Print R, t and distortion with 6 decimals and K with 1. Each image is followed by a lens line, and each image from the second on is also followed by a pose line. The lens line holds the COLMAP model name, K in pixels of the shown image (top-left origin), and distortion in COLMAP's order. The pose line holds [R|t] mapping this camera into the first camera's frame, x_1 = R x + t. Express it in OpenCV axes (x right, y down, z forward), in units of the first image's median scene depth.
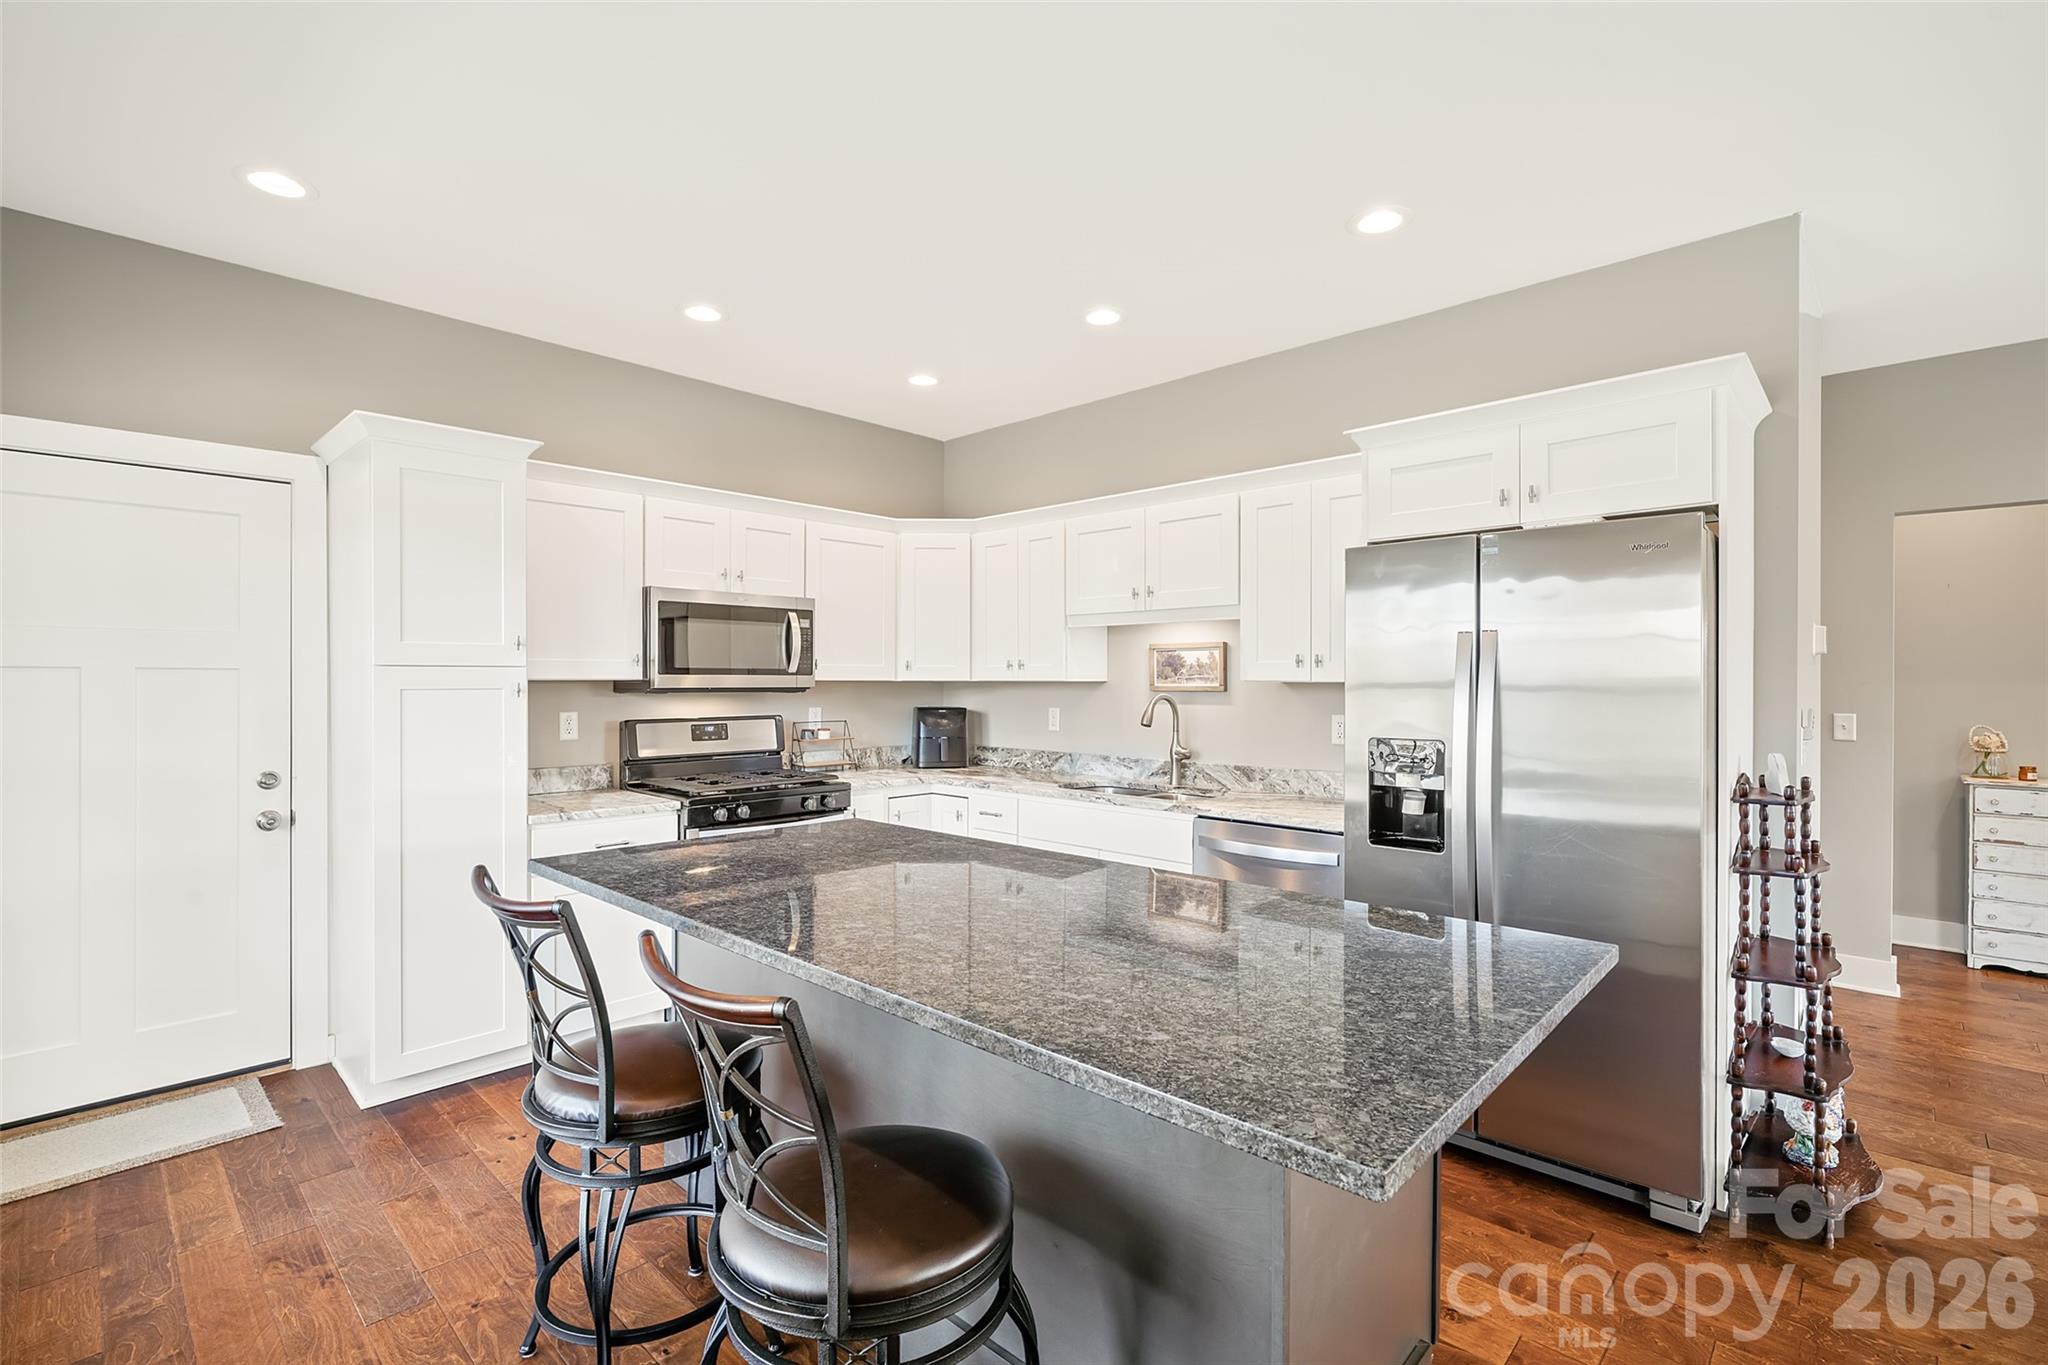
lens RADIAL K [[928.7, 0, 1034.9], [0, 928.7, 688.5], [0, 0, 1]] dist [0.006930, 0.001174]
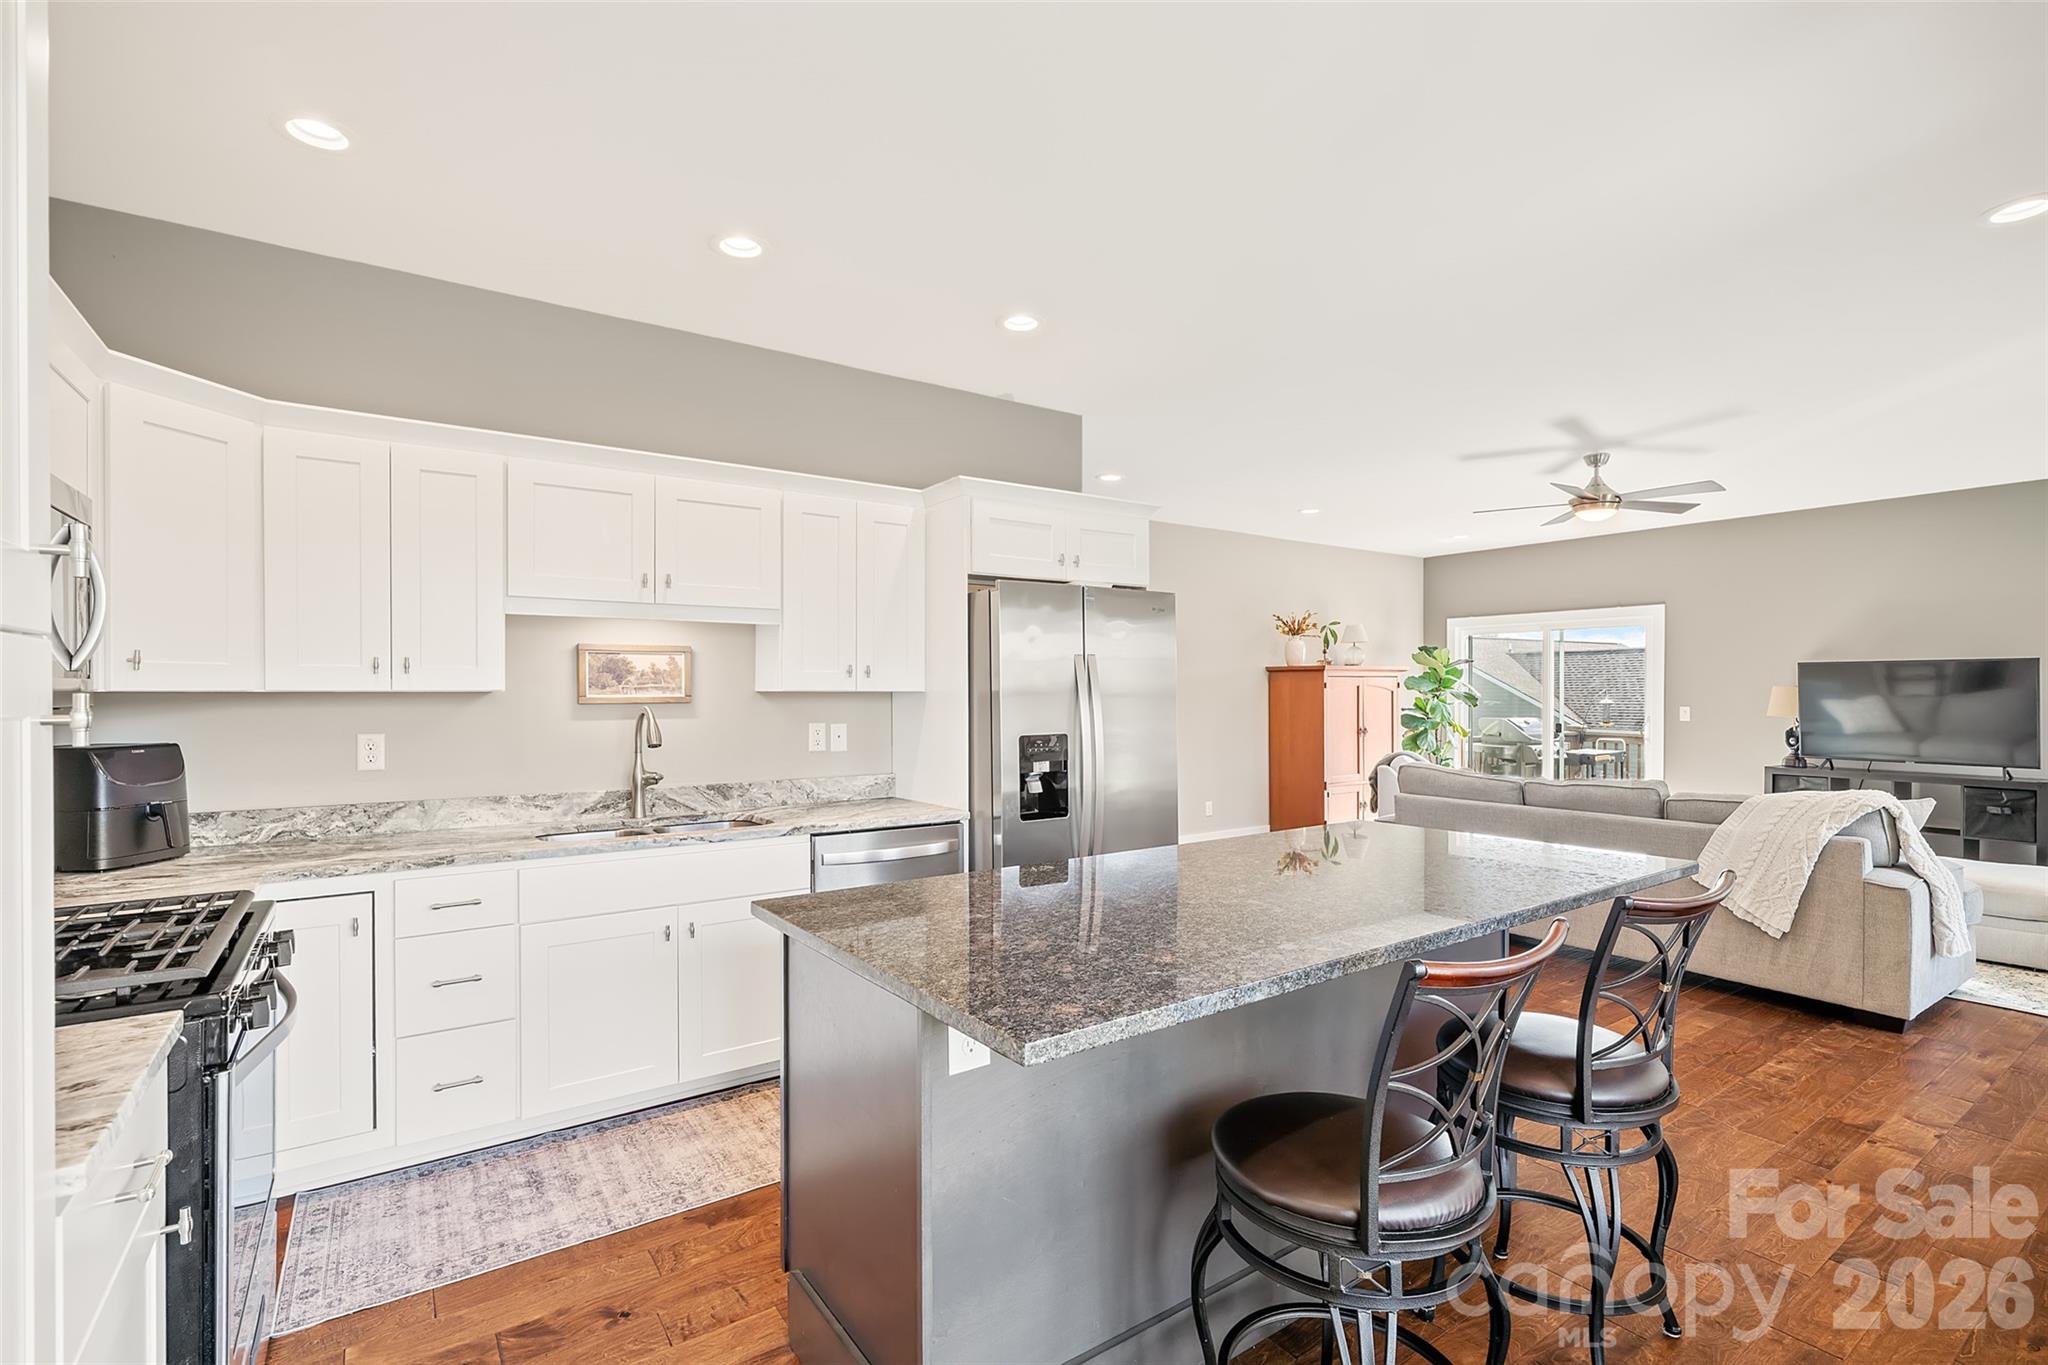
lens RADIAL K [[928.7, 0, 1031.0], [0, 928.7, 694.5], [0, 0, 1]] dist [0.006930, 0.001174]
pose [[0.209466, -0.004838, 0.977804, -0.570585], [0.009609, 0.999950, 0.002889, -0.004086], [-0.977769, 0.008790, 0.209502, 0.480984]]
